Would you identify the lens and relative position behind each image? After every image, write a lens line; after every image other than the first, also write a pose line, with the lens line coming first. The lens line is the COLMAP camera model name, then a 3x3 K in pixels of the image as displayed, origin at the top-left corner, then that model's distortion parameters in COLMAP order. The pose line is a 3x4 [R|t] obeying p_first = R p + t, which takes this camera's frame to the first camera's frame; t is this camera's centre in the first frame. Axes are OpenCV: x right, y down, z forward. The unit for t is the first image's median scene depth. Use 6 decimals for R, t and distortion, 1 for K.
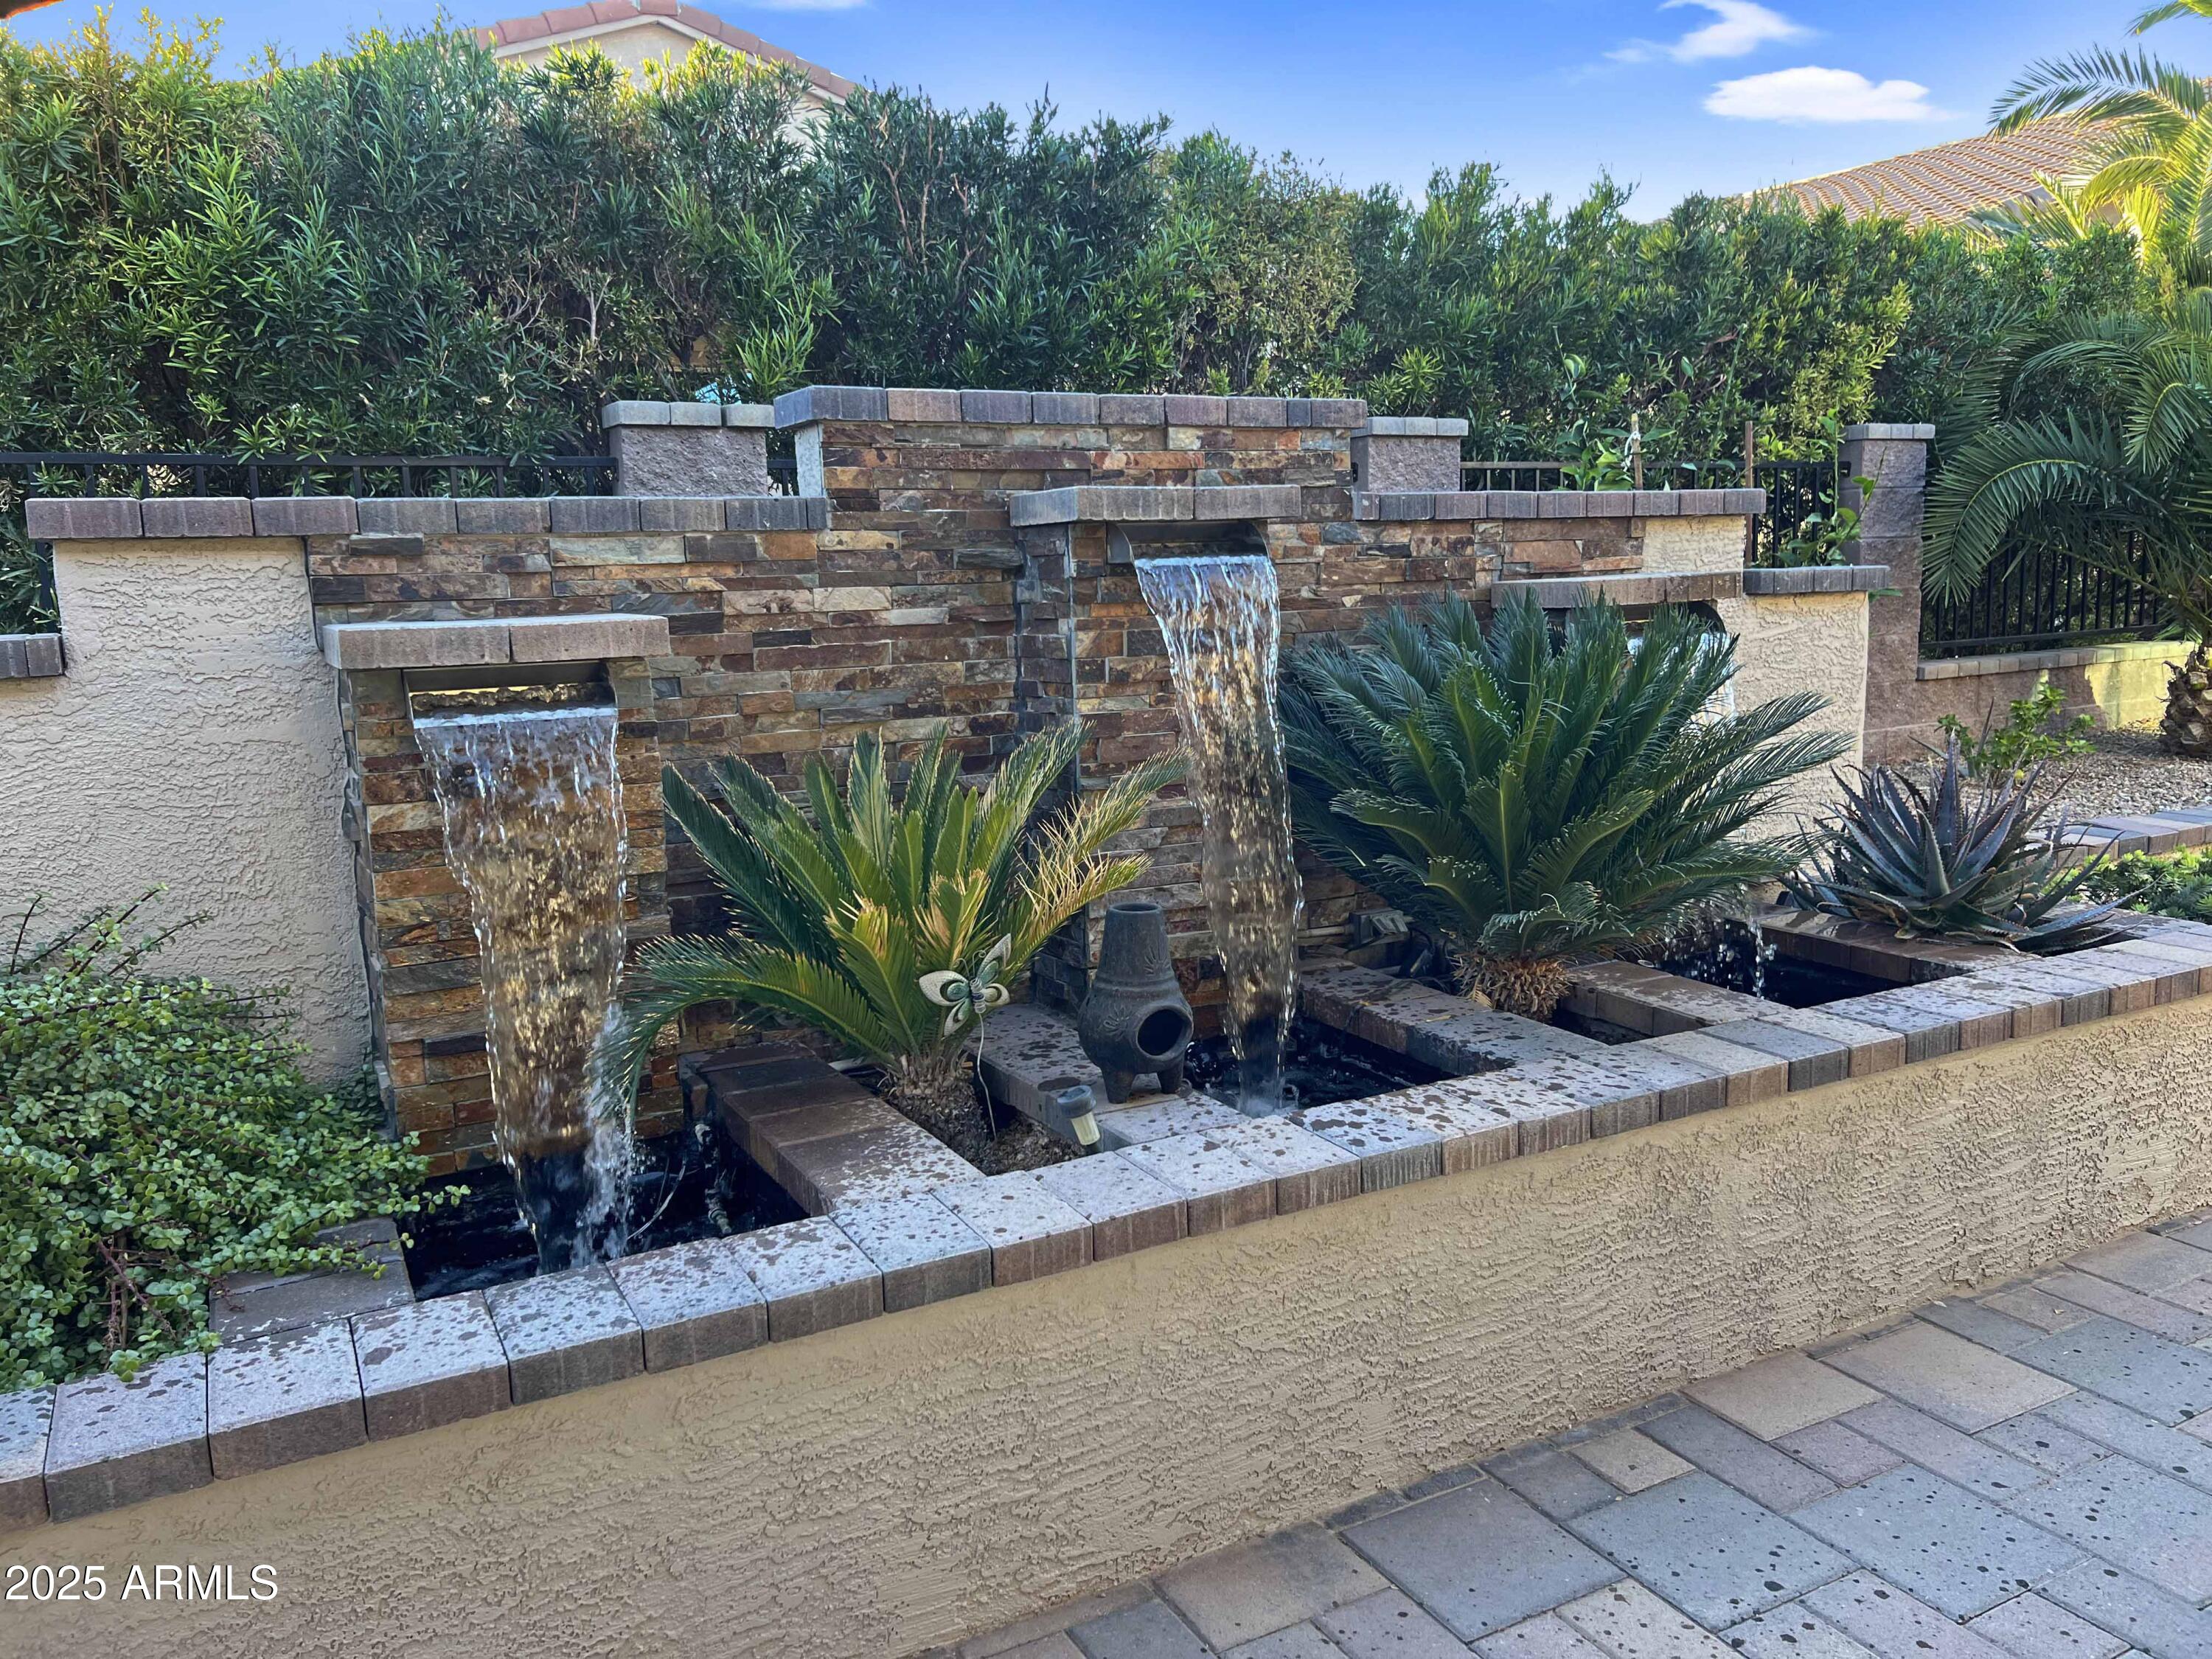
lens RADIAL K [[1674.5, 0, 1113.9], [0, 1674.5, 819.2], [0, 0, 1]] dist [0.061374, -0.074947]
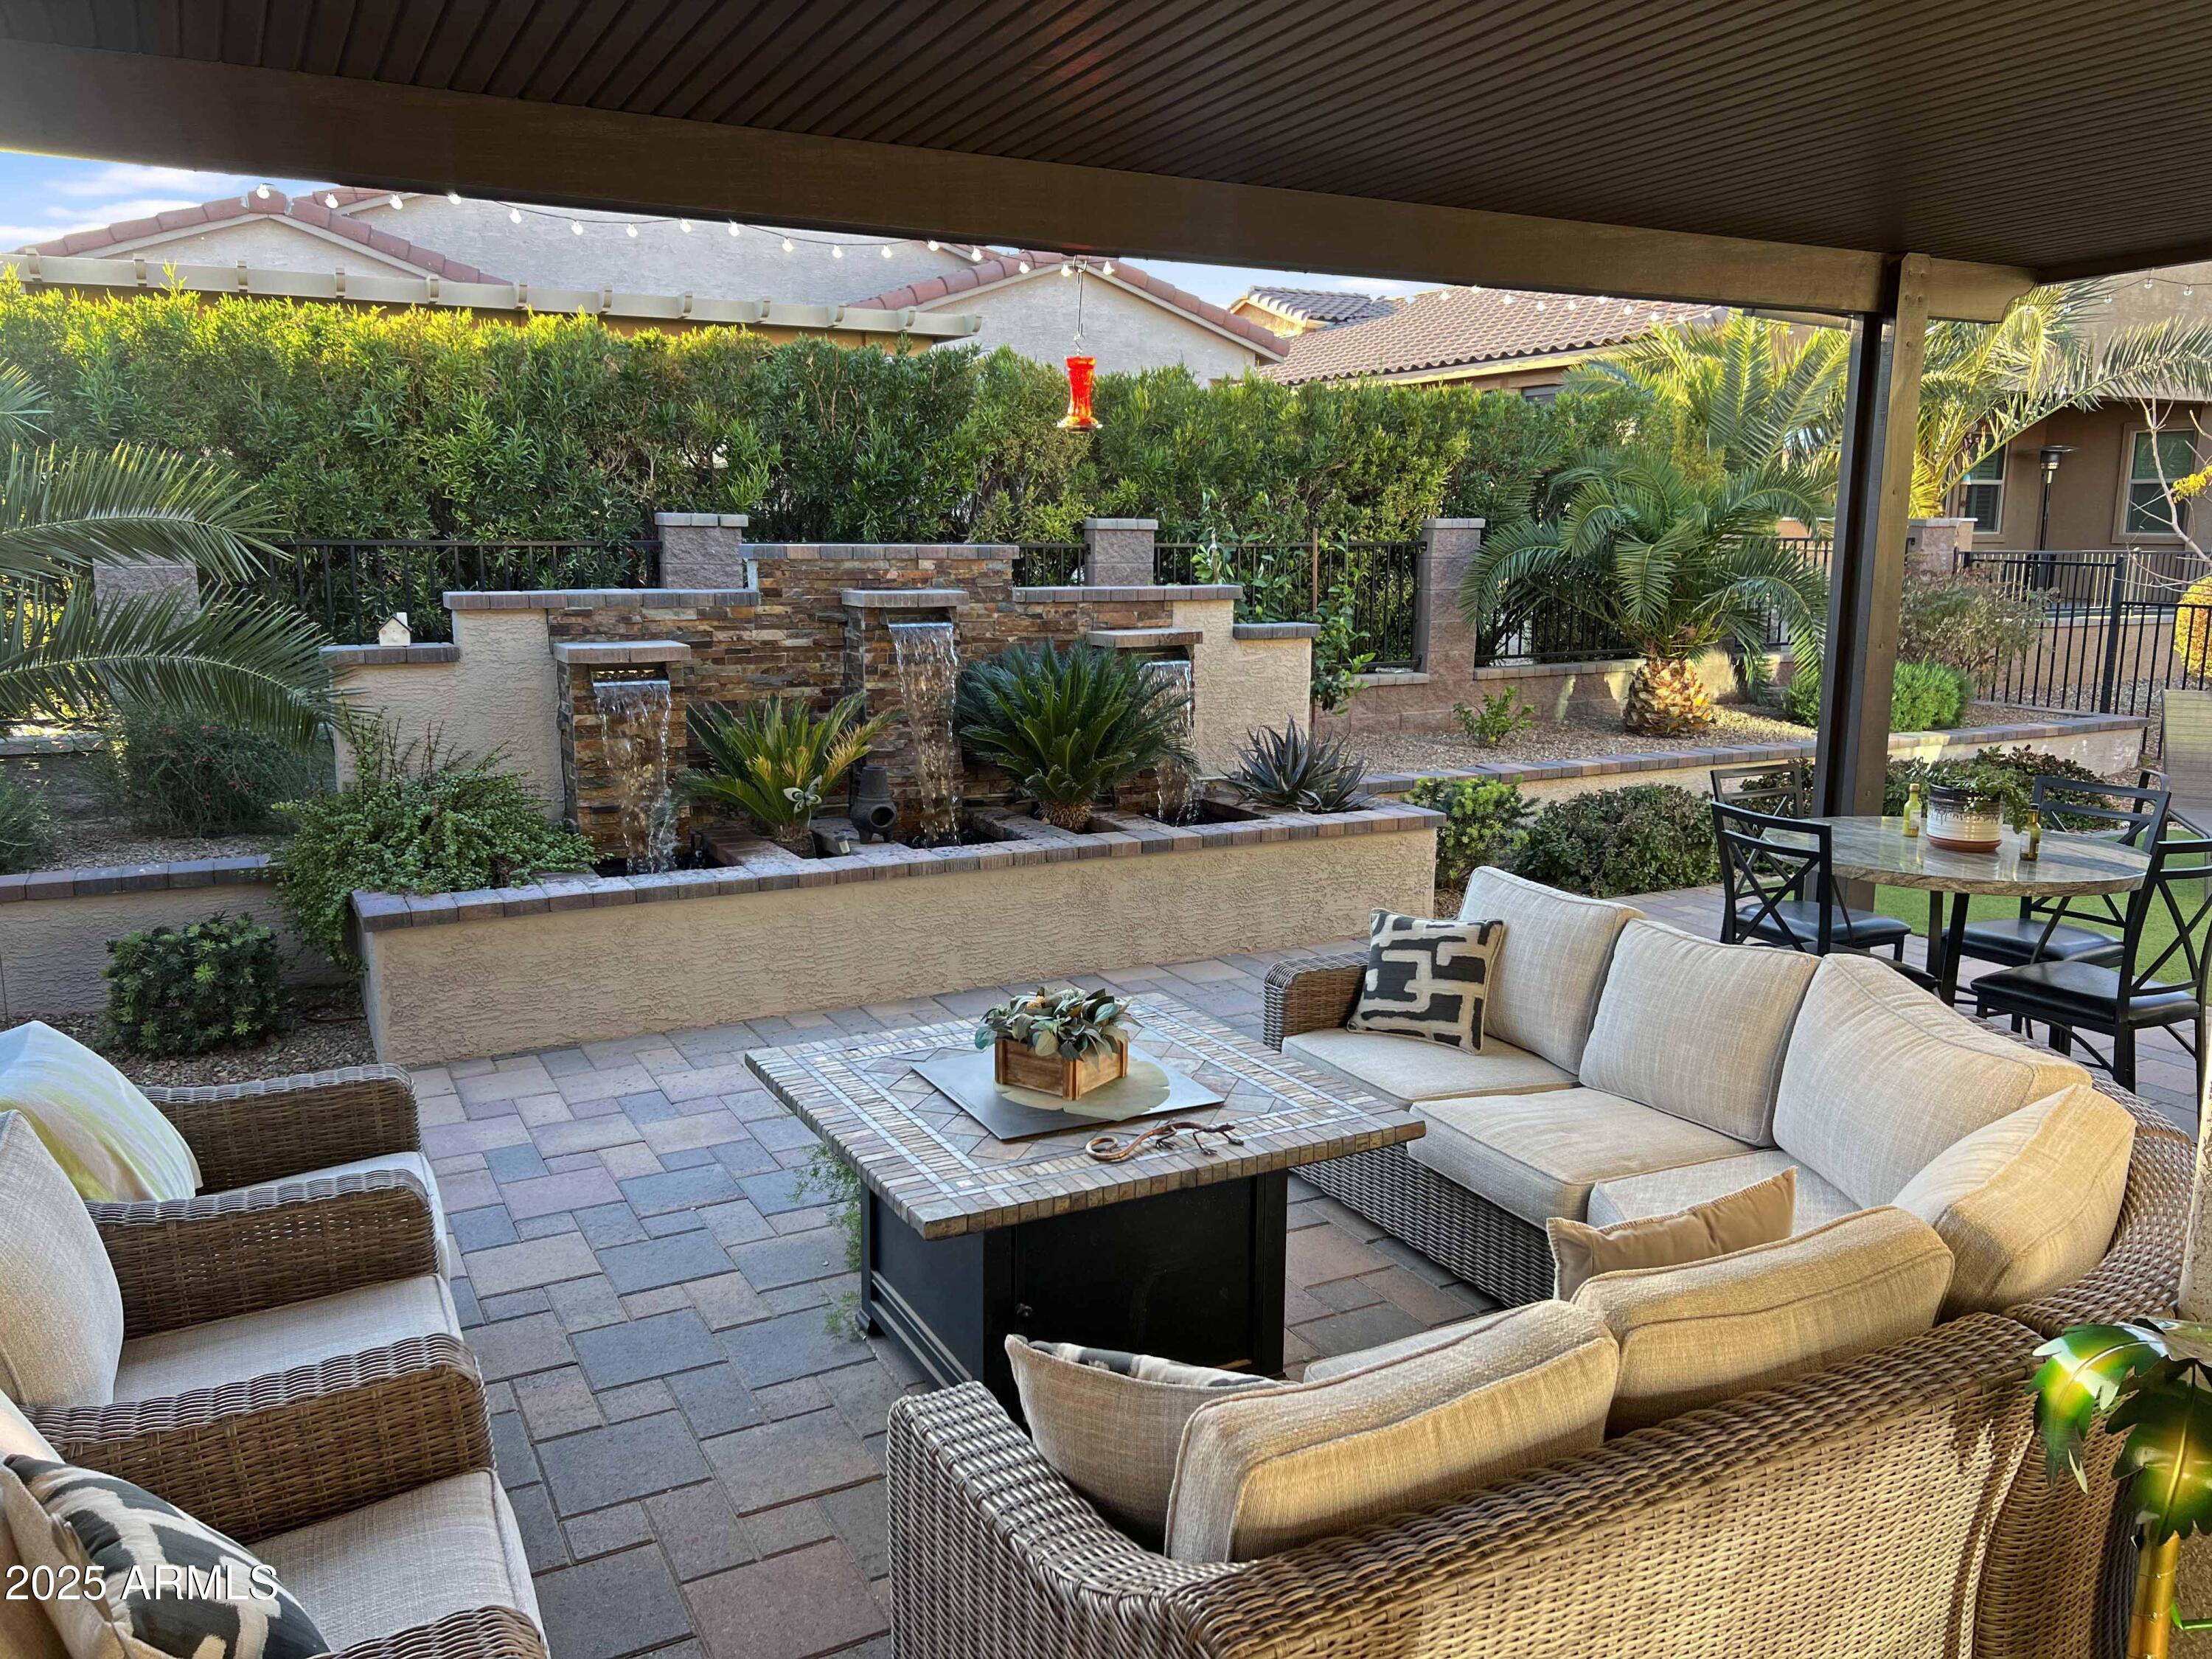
lens RADIAL K [[1679.0, 0, 1135.7], [0, 1679.0, 823.8], [0, 0, 1]] dist [0.069963, -0.071530]
pose [[0.999265, 0.036311, 0.012274, 0.329714], [-0.036658, 0.998897, 0.029349, 0.042216], [-0.011195, -0.029778, 0.999494, -1.336095]]
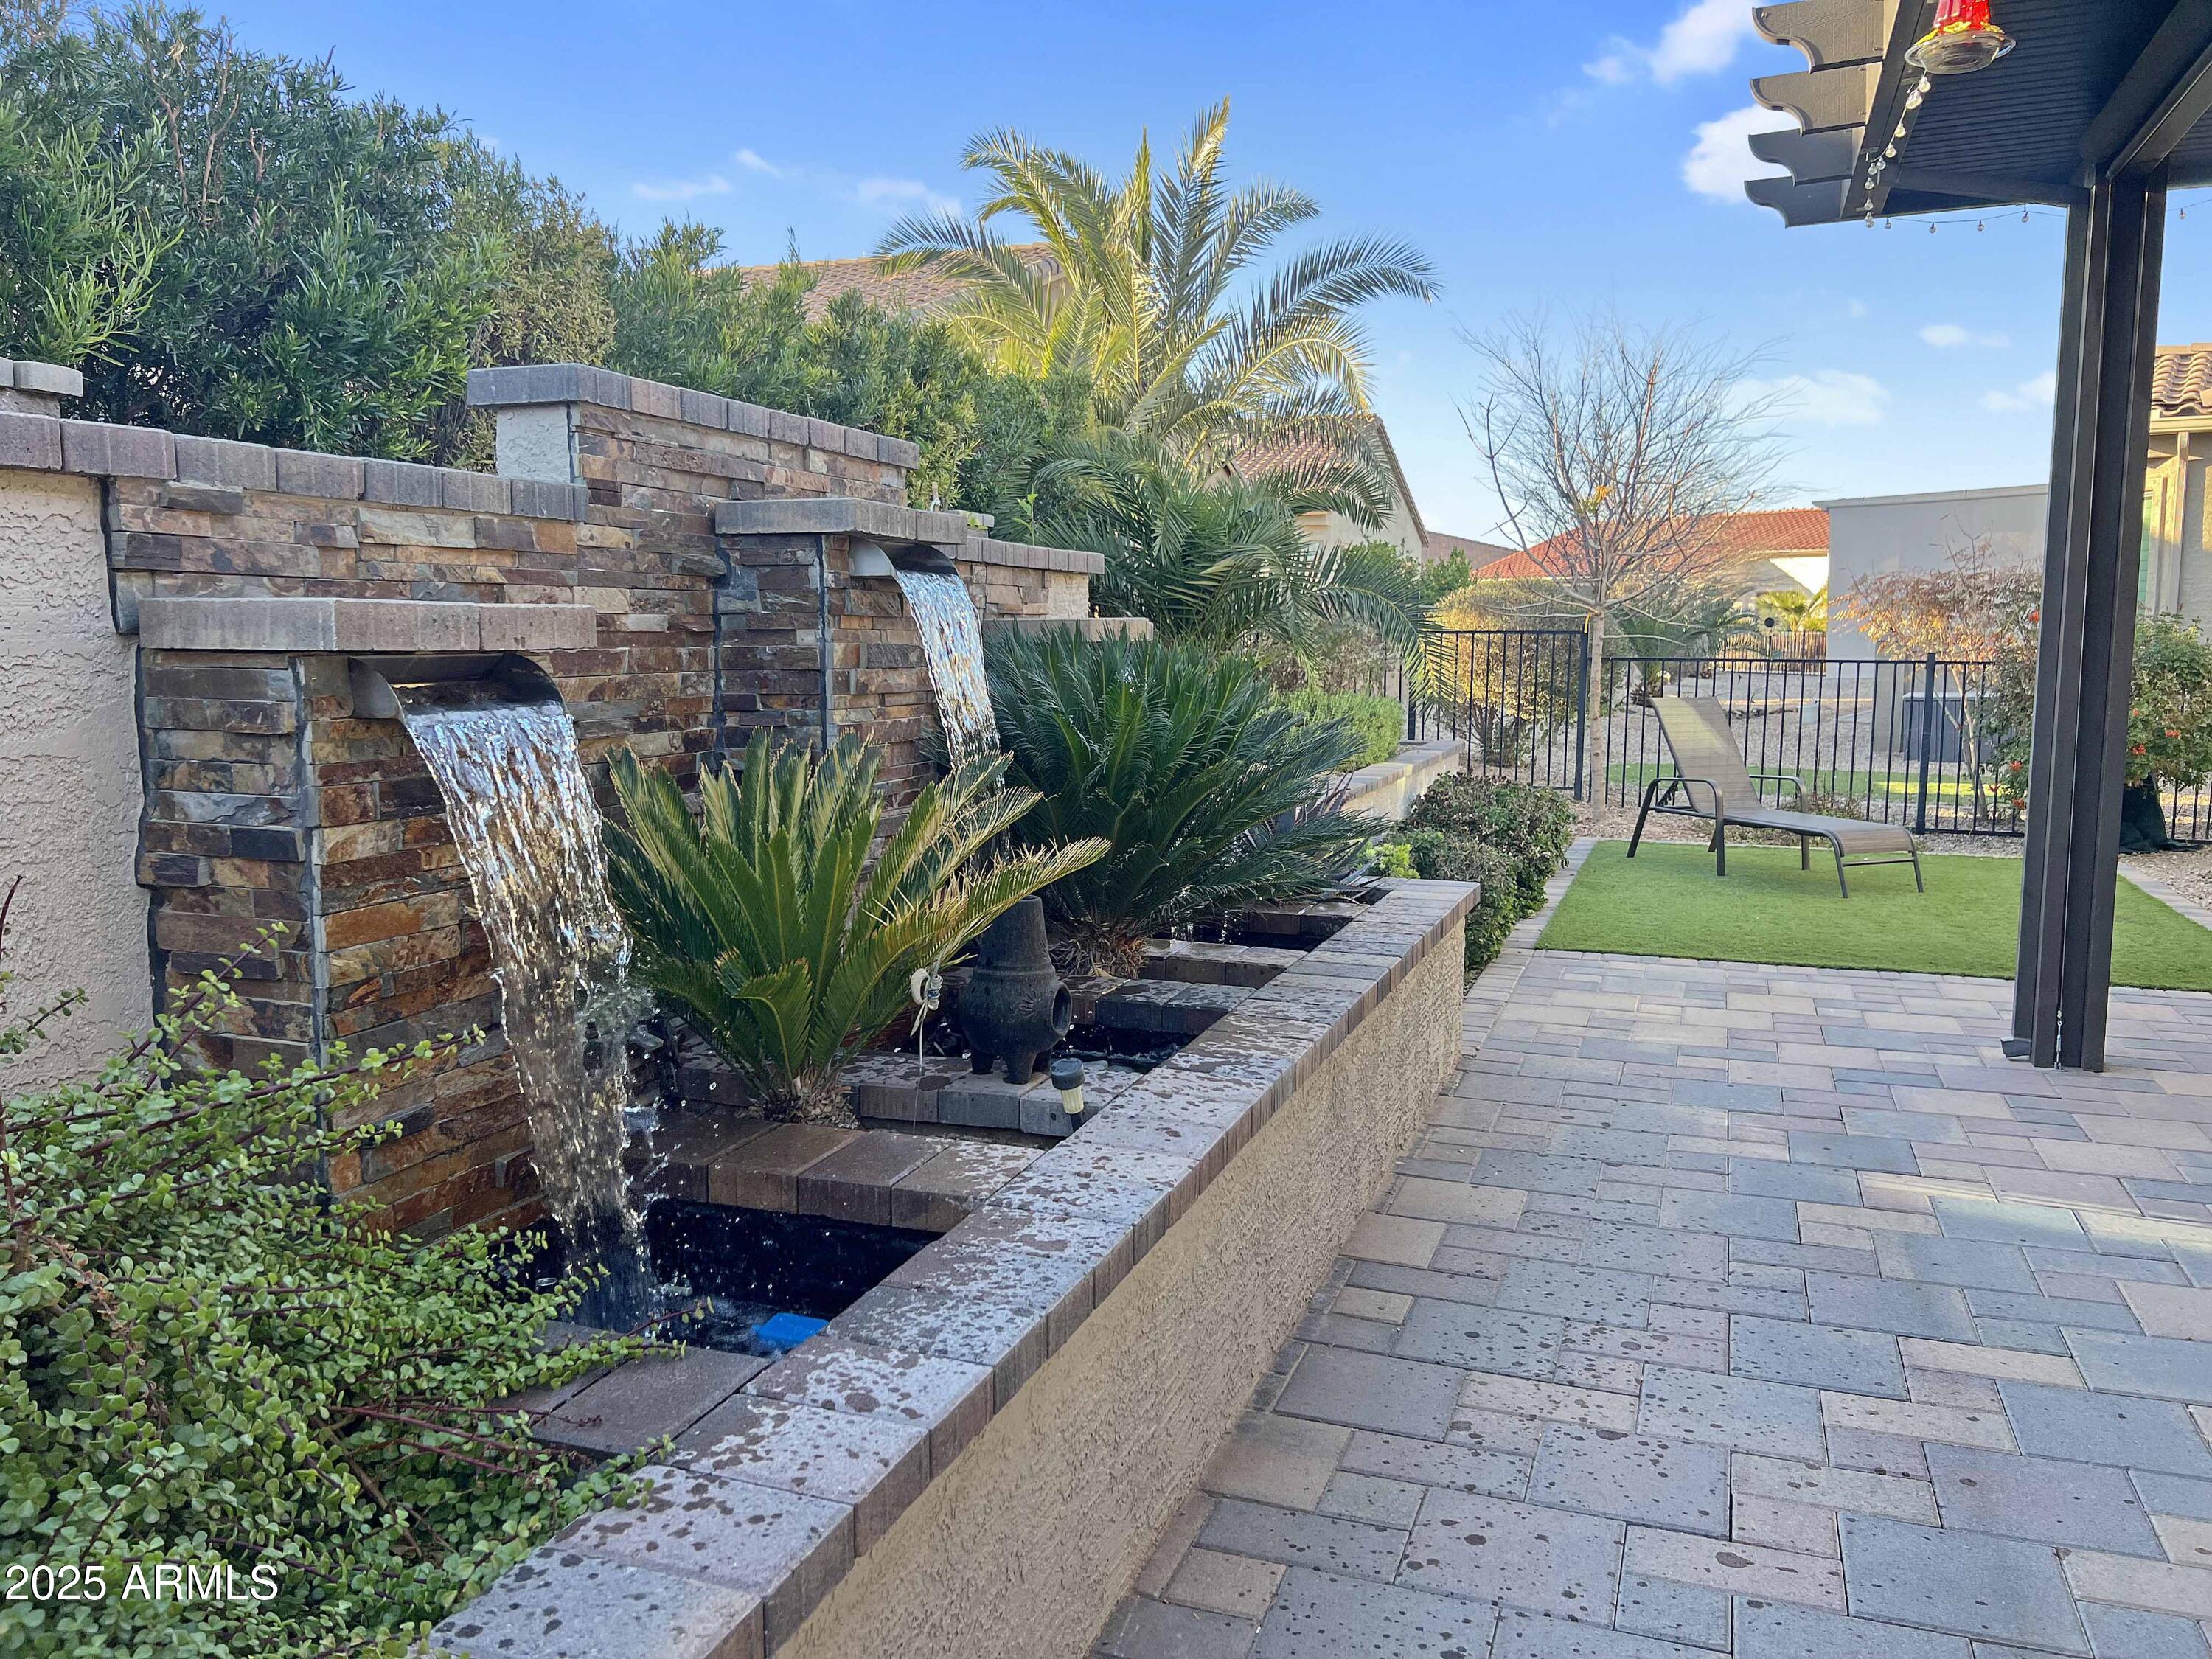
lens RADIAL K [[1674.5, 0, 1113.9], [0, 1674.5, 819.2], [0, 0, 1]] dist [0.061374, -0.074947]
pose [[0.748047, -0.044467, 0.662154, -0.555753], [0.075369, 0.996990, -0.018192, 0.023983], [-0.659352, 0.063515, 0.749147, 0.142531]]
